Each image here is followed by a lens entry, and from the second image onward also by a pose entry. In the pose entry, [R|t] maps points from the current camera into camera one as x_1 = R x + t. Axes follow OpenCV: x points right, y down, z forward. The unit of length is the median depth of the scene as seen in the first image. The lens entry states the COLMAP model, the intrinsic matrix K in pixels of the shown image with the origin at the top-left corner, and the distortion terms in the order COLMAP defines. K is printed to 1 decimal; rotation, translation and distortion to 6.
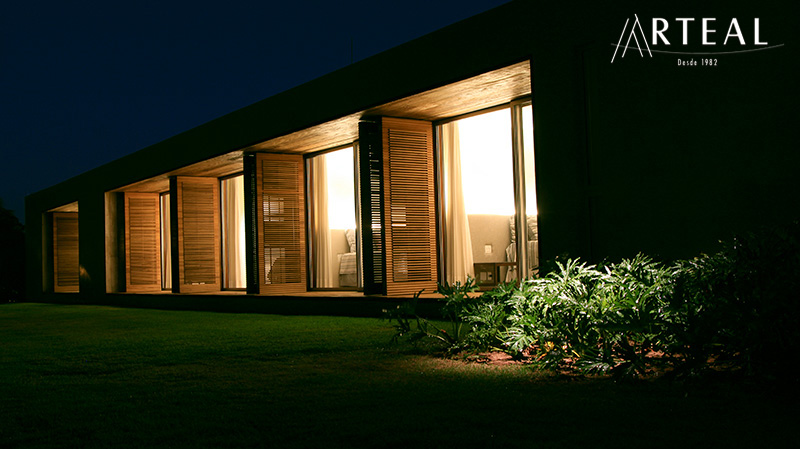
lens RADIAL K [[980.1, 0, 400.0], [0, 980.1, 224.5], [0, 0, 1]] dist [-0.003106, -0.001262]
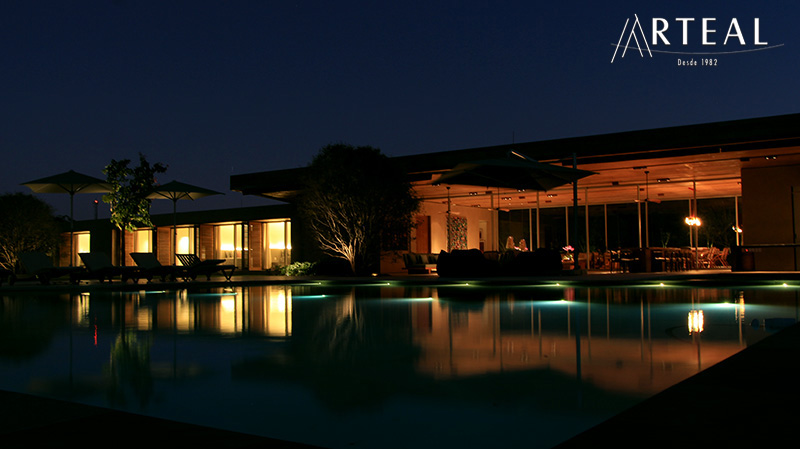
lens RADIAL K [[980.1, 0, 400.0], [0, 980.1, 224.5], [0, 0, 1]] dist [-0.003106, -0.001262]
pose [[0.967609, 0.033243, 0.250254, -0.365398], [-0.032680, 0.999445, -0.006405, -0.088562], [-0.250328, -0.001980, 0.968159, -2.510866]]
